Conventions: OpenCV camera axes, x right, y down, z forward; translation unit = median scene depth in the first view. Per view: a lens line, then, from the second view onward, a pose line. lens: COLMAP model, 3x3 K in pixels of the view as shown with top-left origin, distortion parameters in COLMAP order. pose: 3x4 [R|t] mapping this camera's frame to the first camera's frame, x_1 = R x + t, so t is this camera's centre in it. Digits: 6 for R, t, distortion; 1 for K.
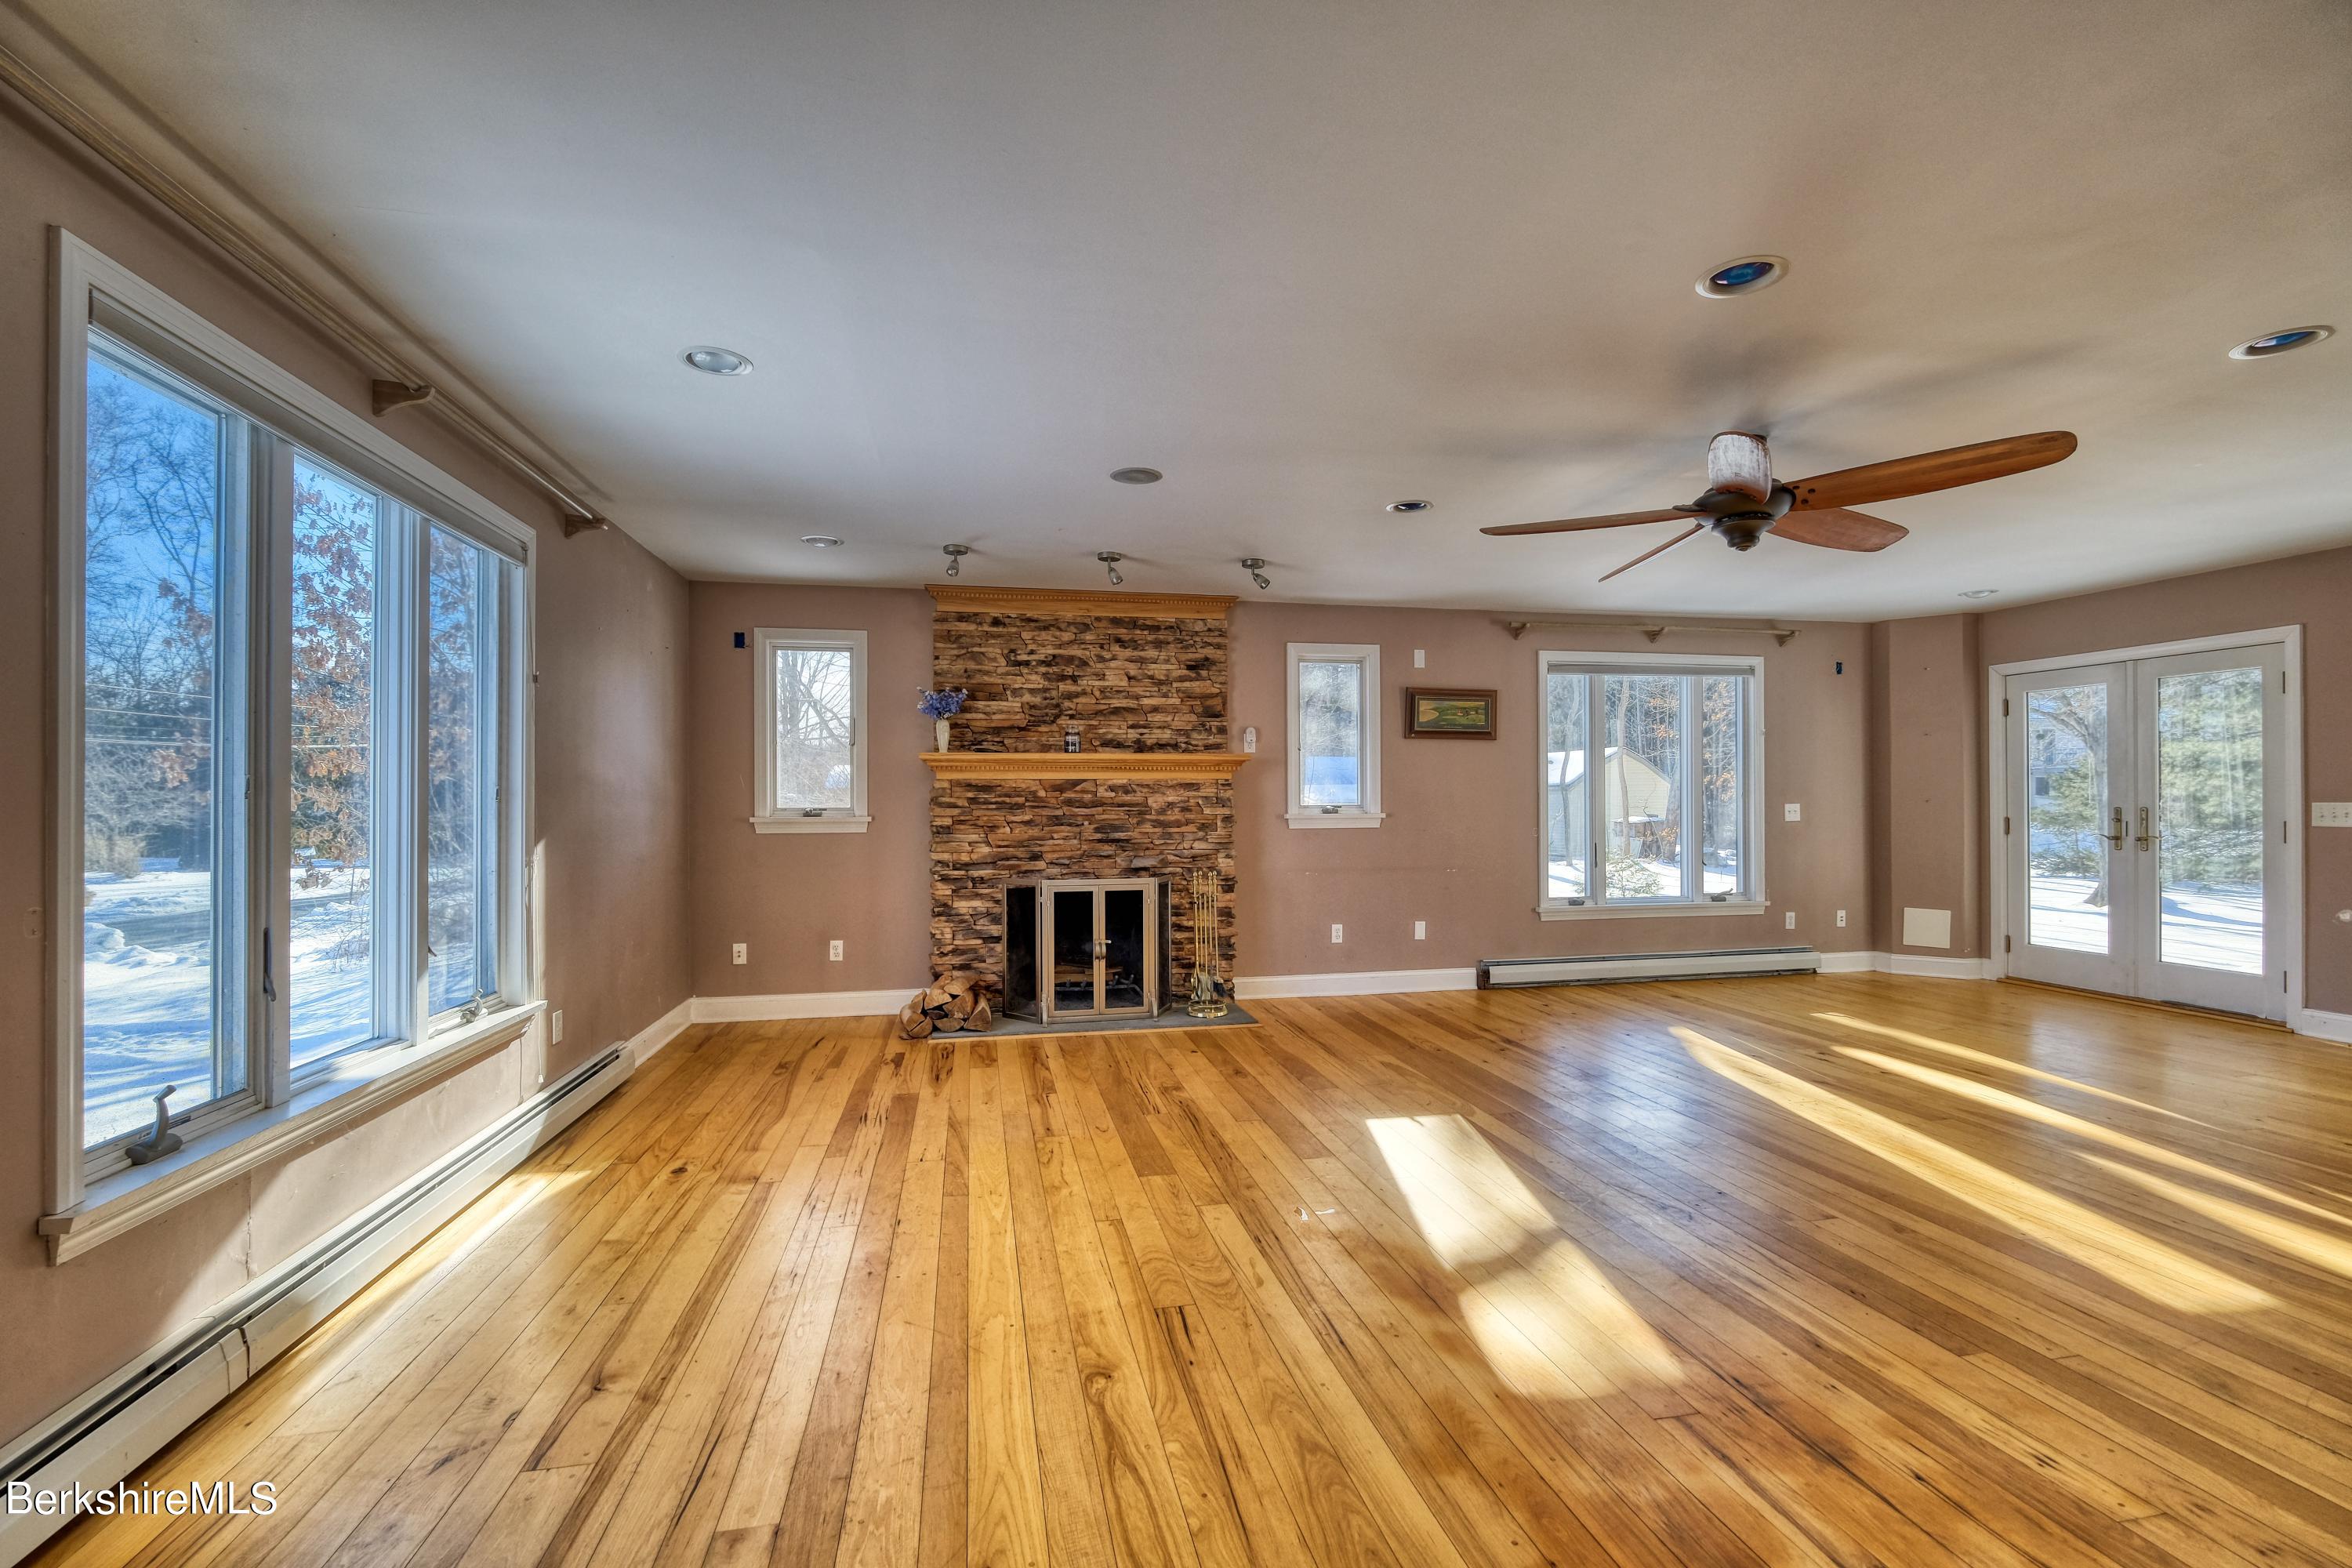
lens RADIAL K [[1026.8, 0, 1179.2], [0, 1026.8, 802.4], [0, 0, 1]] dist [-0.000731, 0.000201]
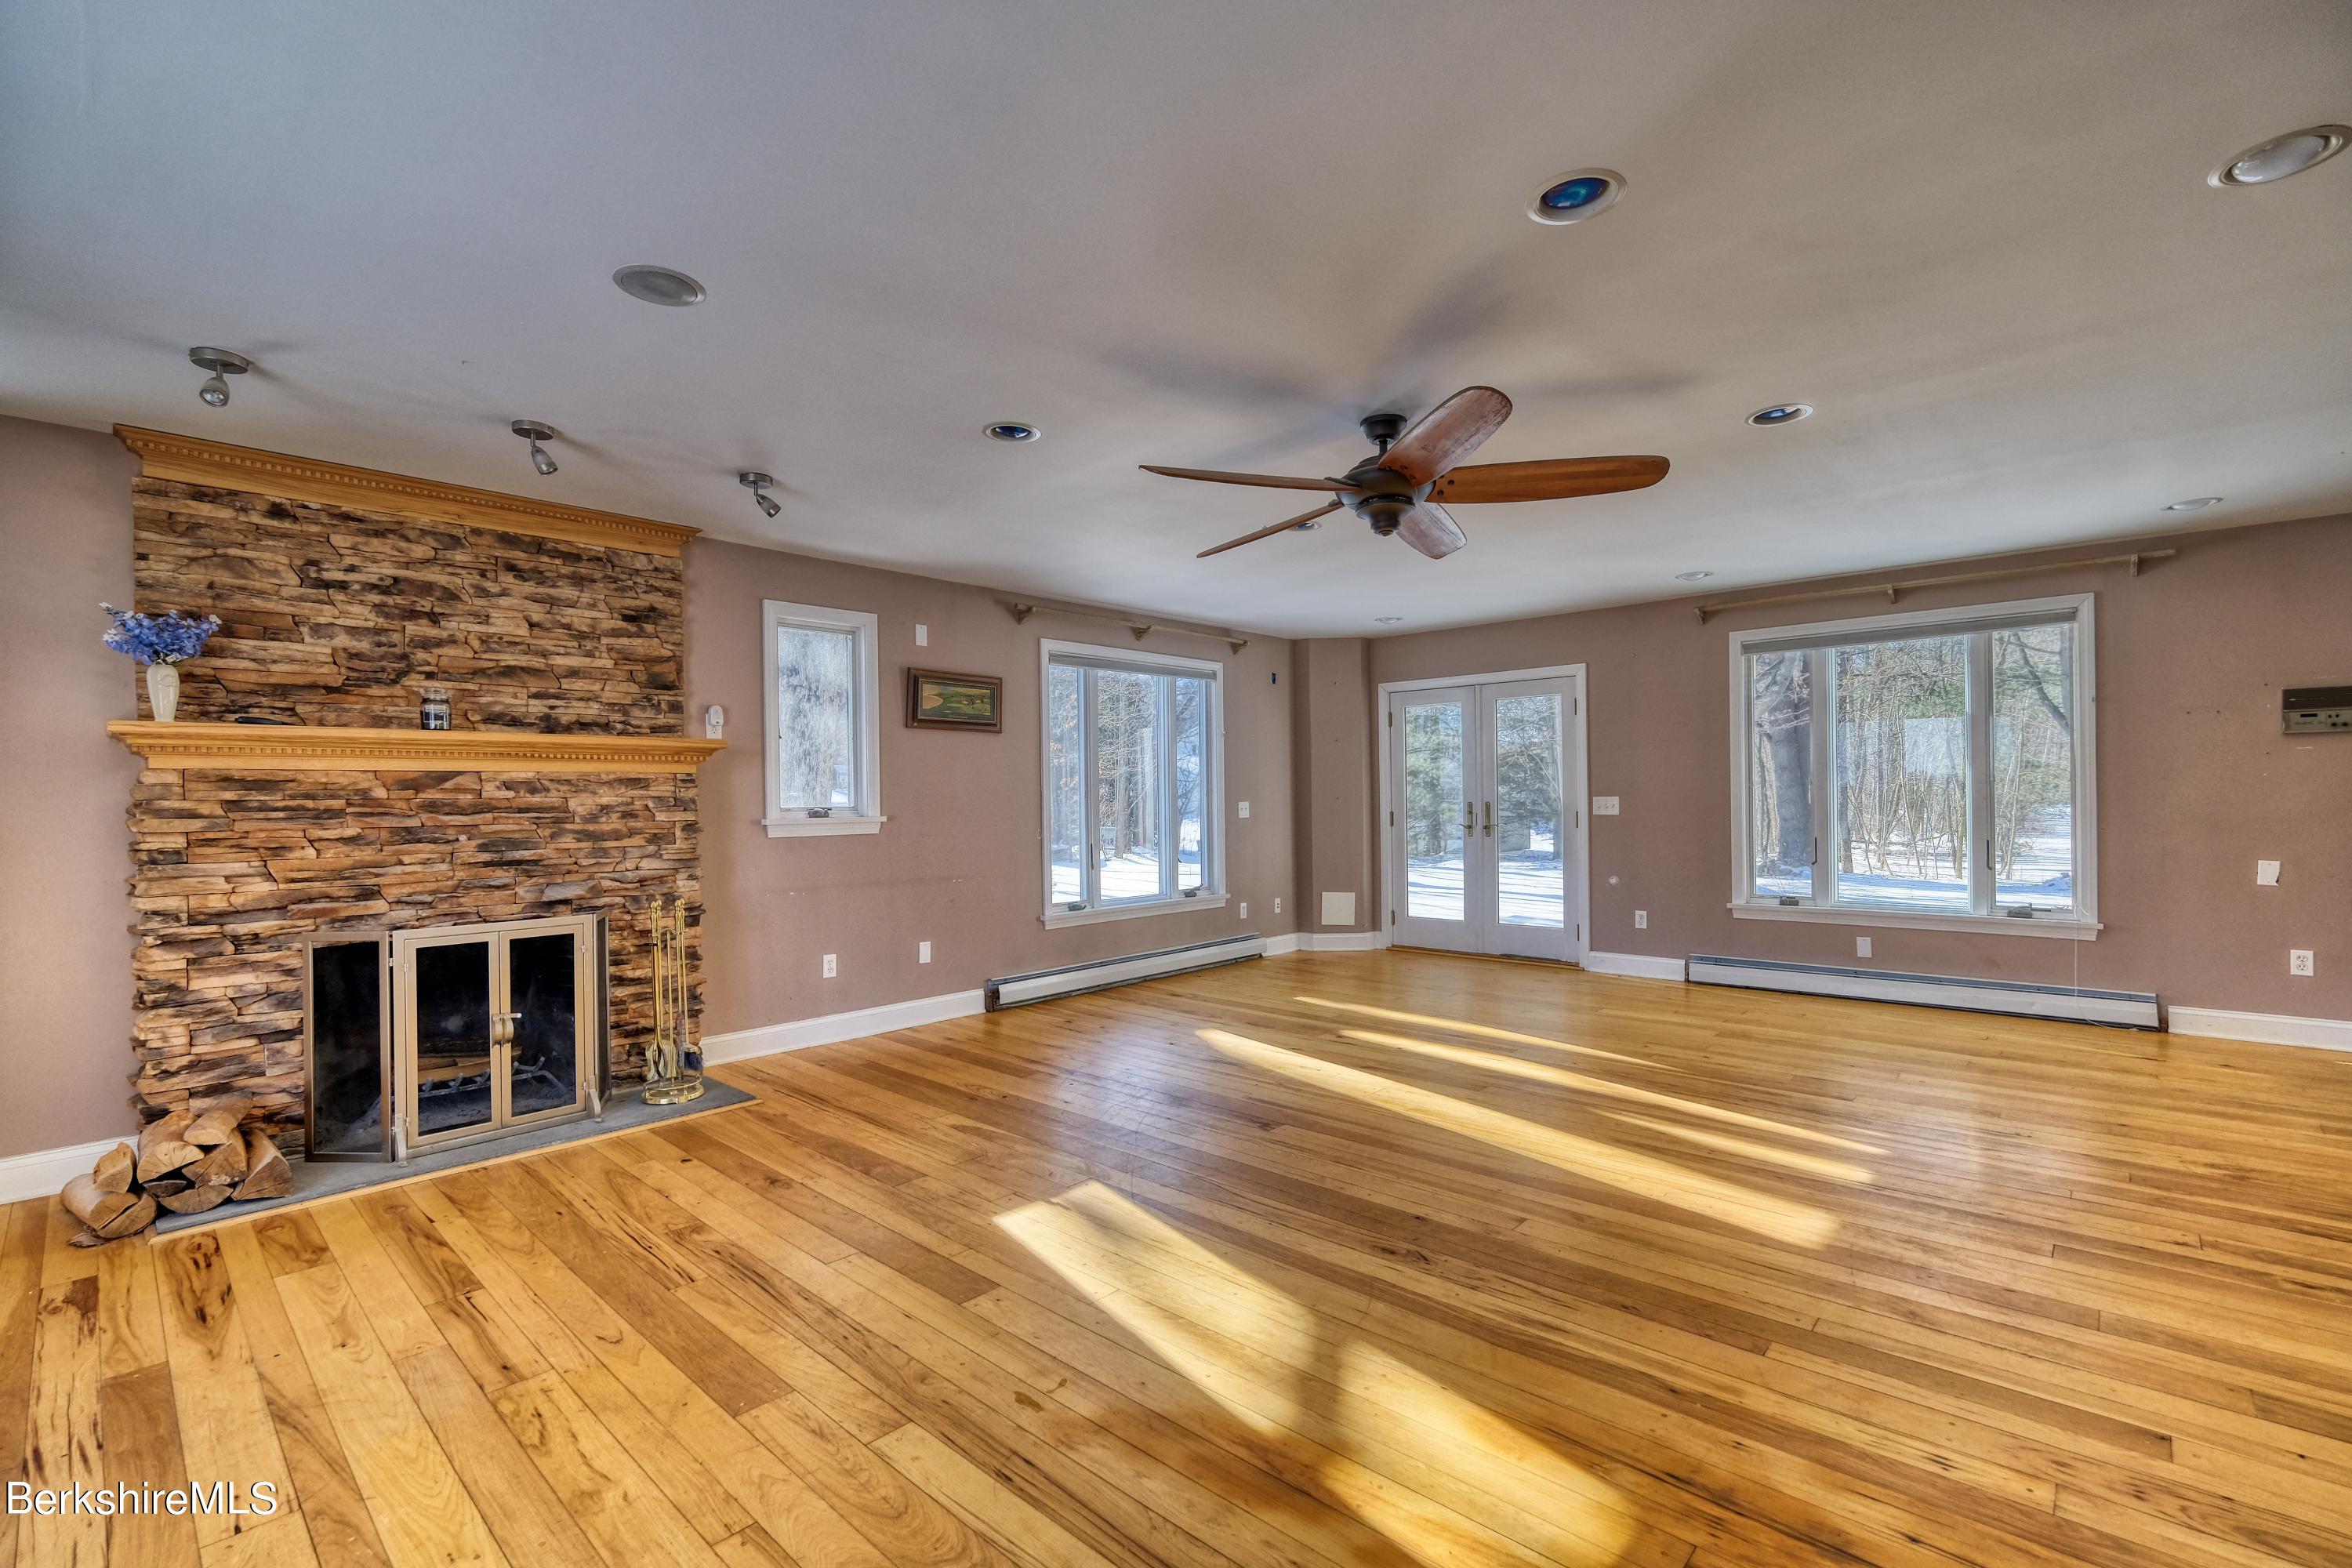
lens RADIAL K [[1026.8, 0, 1180.0], [0, 1026.8, 800.7], [0, 0, 1]] dist [-0.000731, 0.000201]
pose [[0.812997, -0.006859, 0.582228, -0.096487], [0.009423, 0.999955, -0.001377, 0.001457], [-0.582192, 0.006606, 0.813024, 0.191451]]
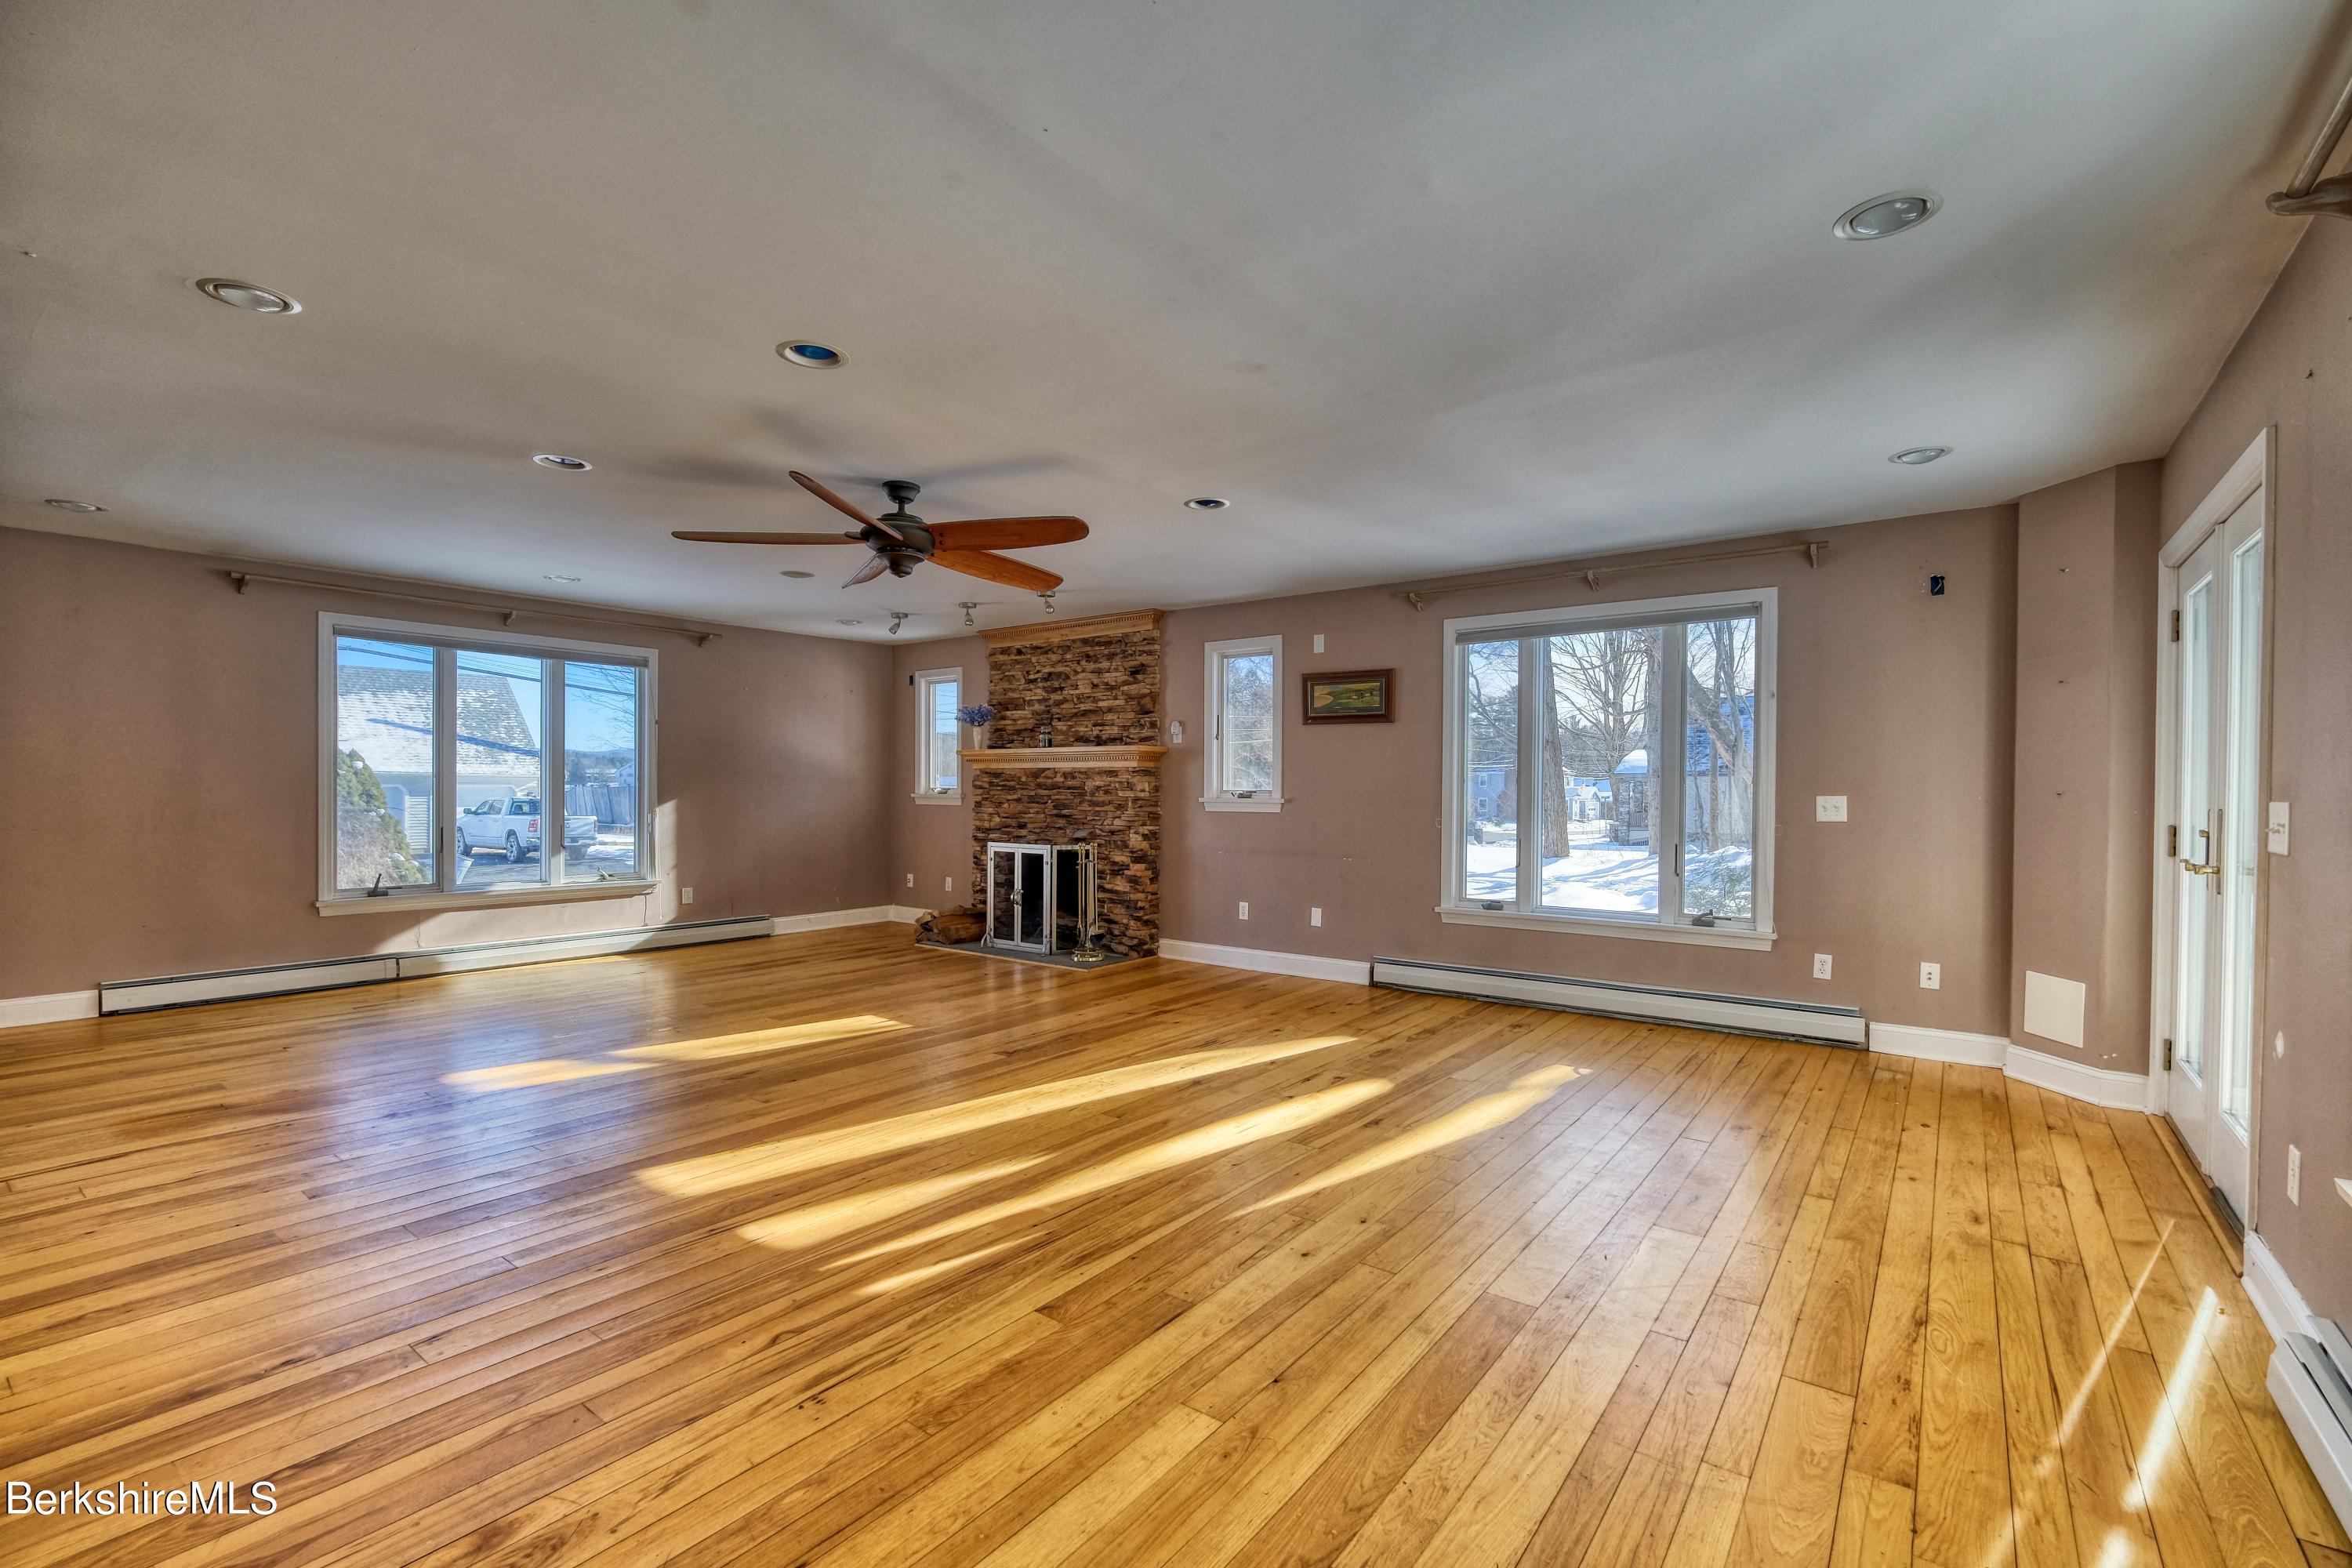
lens RADIAL K [[1026.8, 0, 1177.1], [0, 1026.8, 797.8], [0, 0, 1]] dist [-0.000731, 0.000201]
pose [[0.655938, 0.015678, -0.754652, 0.960528], [-0.008791, 0.999875, 0.013131, -0.002988], [0.754764, -0.001979, 0.655993, 0.262351]]
